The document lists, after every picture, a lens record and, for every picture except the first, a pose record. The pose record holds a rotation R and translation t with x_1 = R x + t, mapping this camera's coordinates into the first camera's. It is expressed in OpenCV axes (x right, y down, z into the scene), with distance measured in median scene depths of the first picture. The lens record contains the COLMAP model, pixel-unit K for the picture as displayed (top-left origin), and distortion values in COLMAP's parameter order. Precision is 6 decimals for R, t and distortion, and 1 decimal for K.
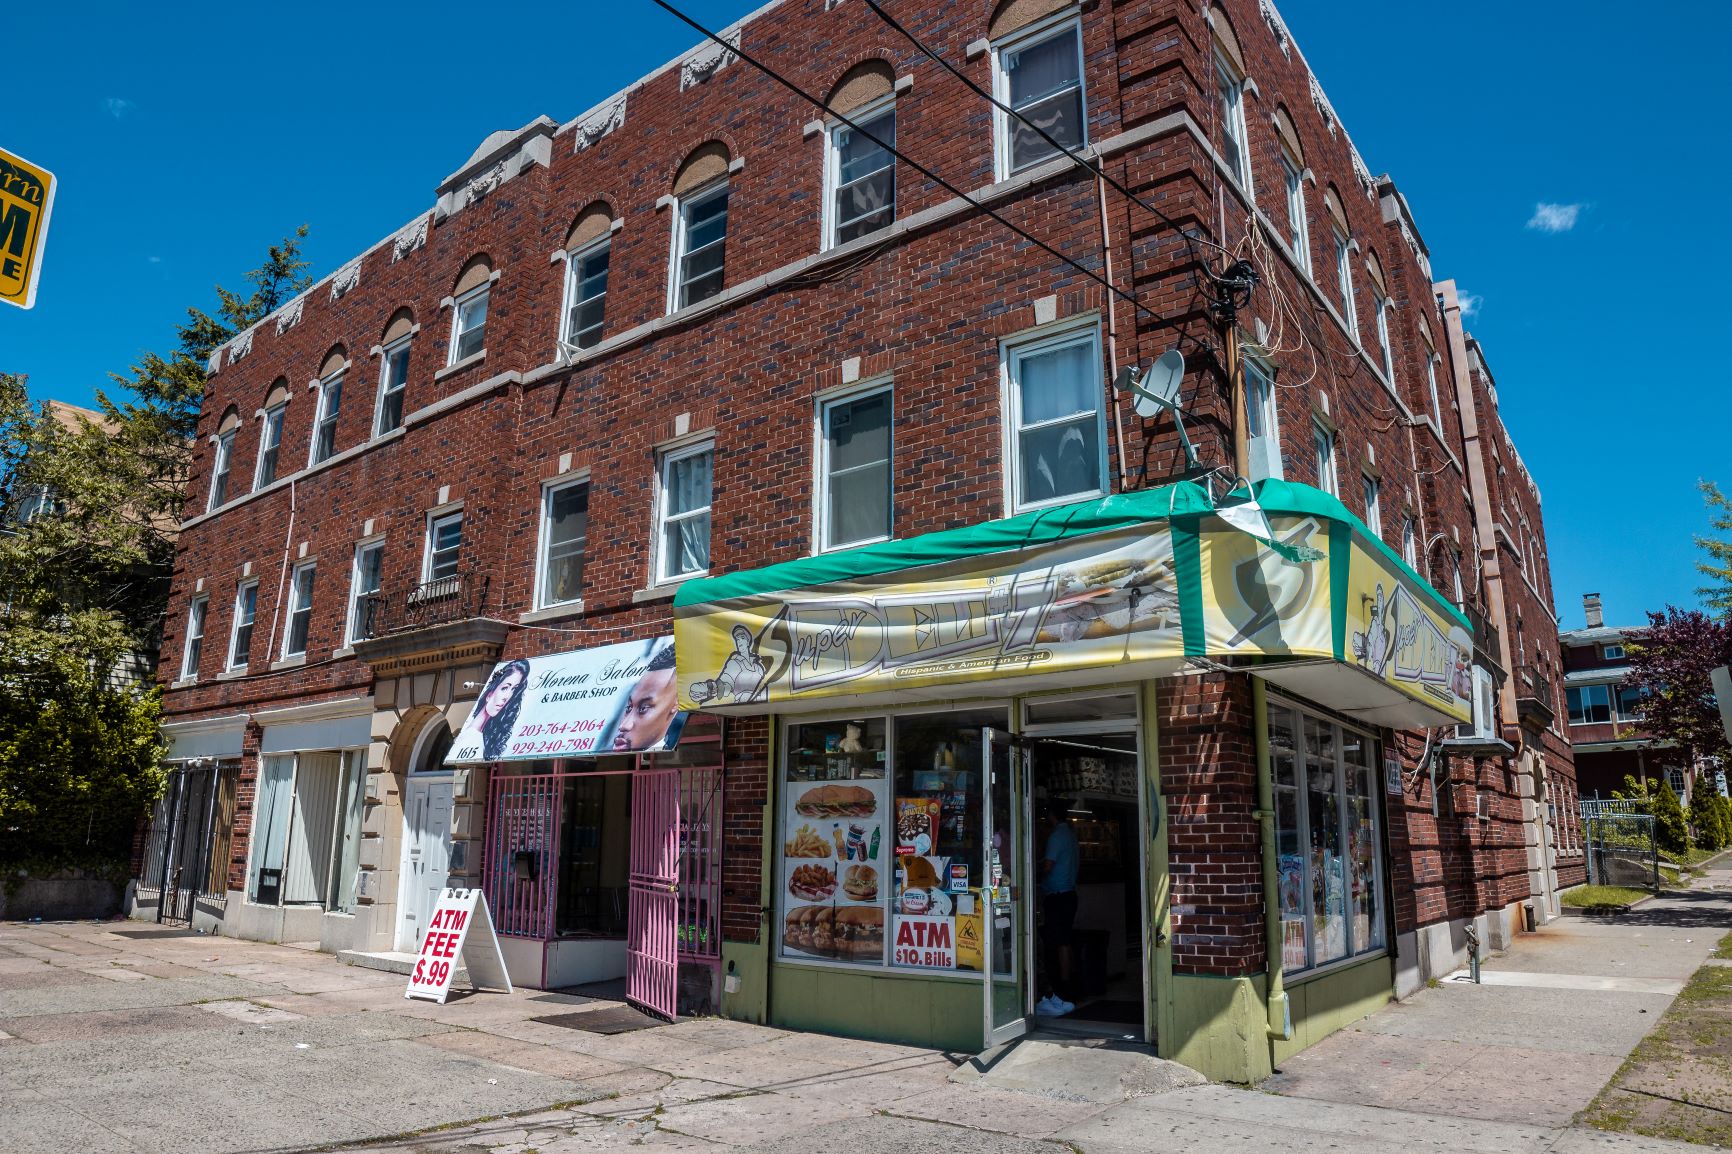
lens RADIAL K [[1194.2, 0, 866.2], [0, 1194.2, 523.6], [0, 0, 1]] dist [-0.101566, 0.003106]
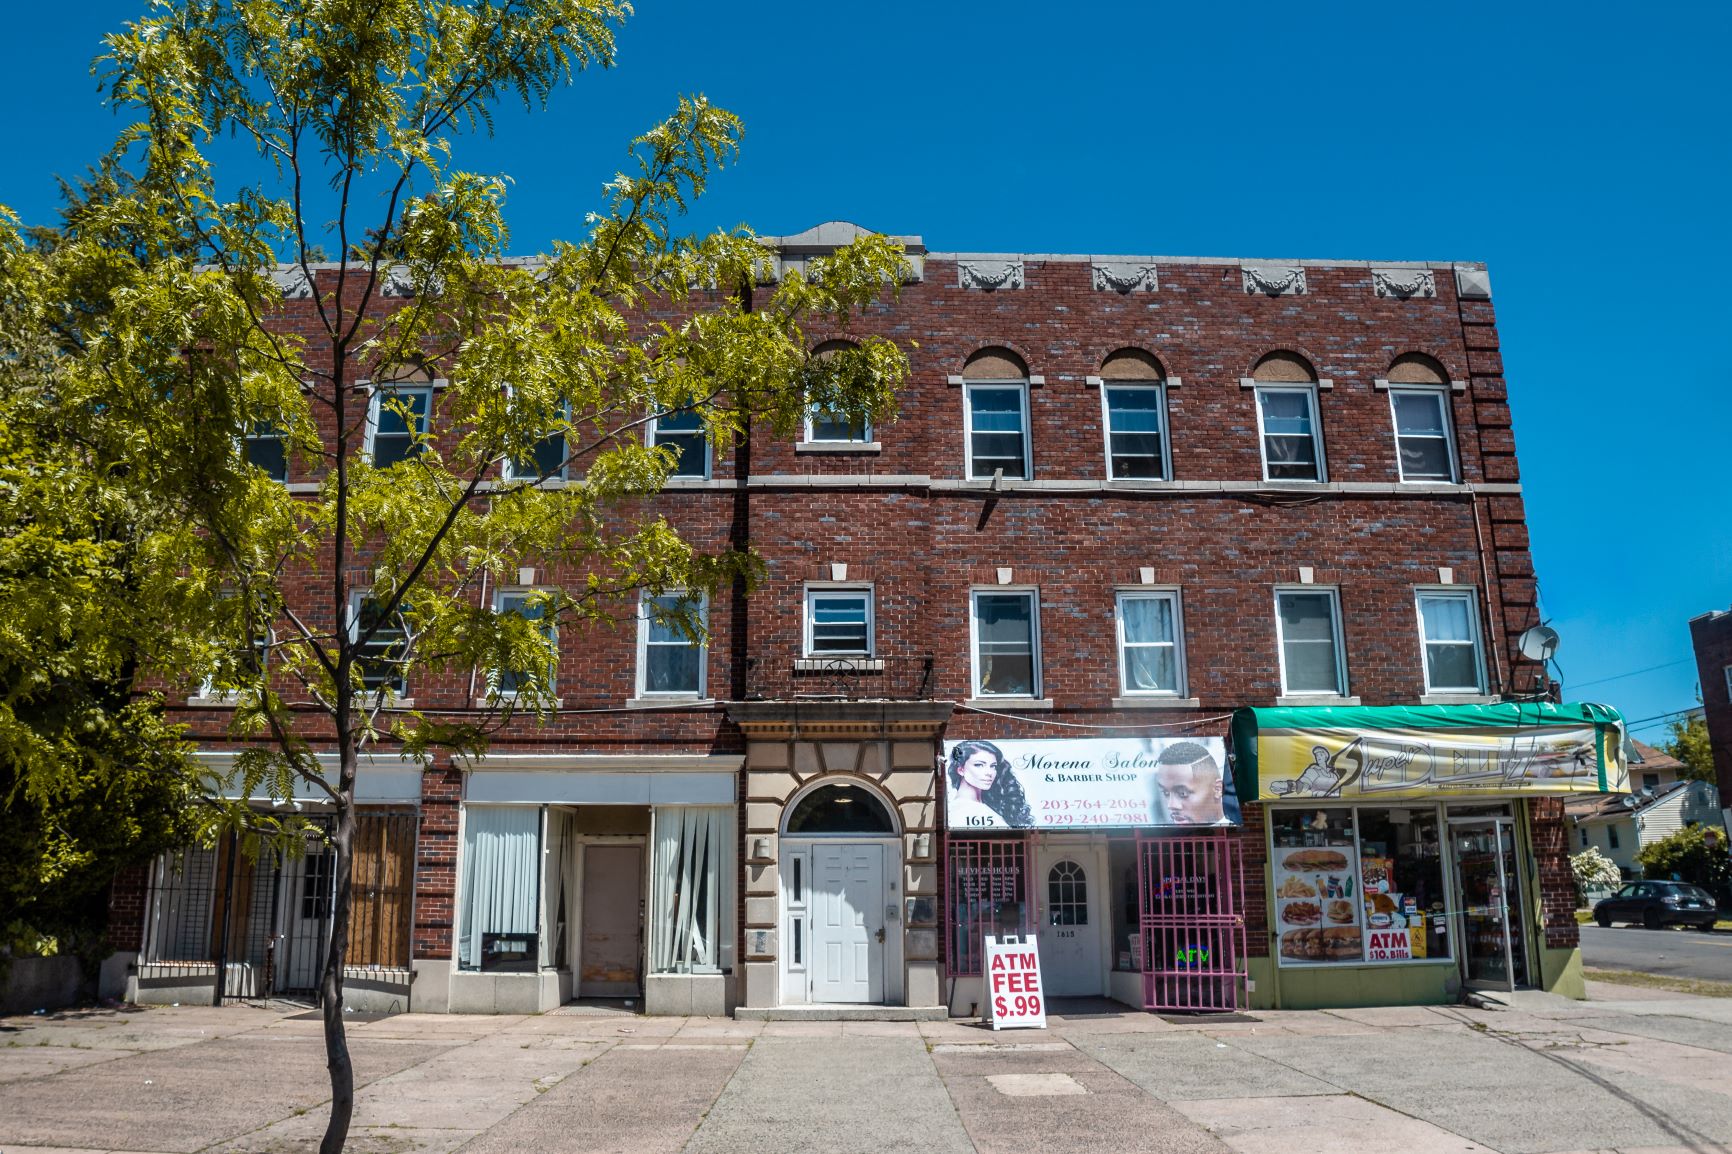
lens RADIAL K [[1287.6, 0, 866.0], [0, 1287.6, 577.0], [0, 0, 1]] dist [-0.084504, 0.004819]
pose [[0.741150, 0.150034, 0.654360, -1.626427], [-0.166077, 0.985387, -0.037828, 0.029306], [-0.650473, -0.080638, 0.755237, 0.162414]]
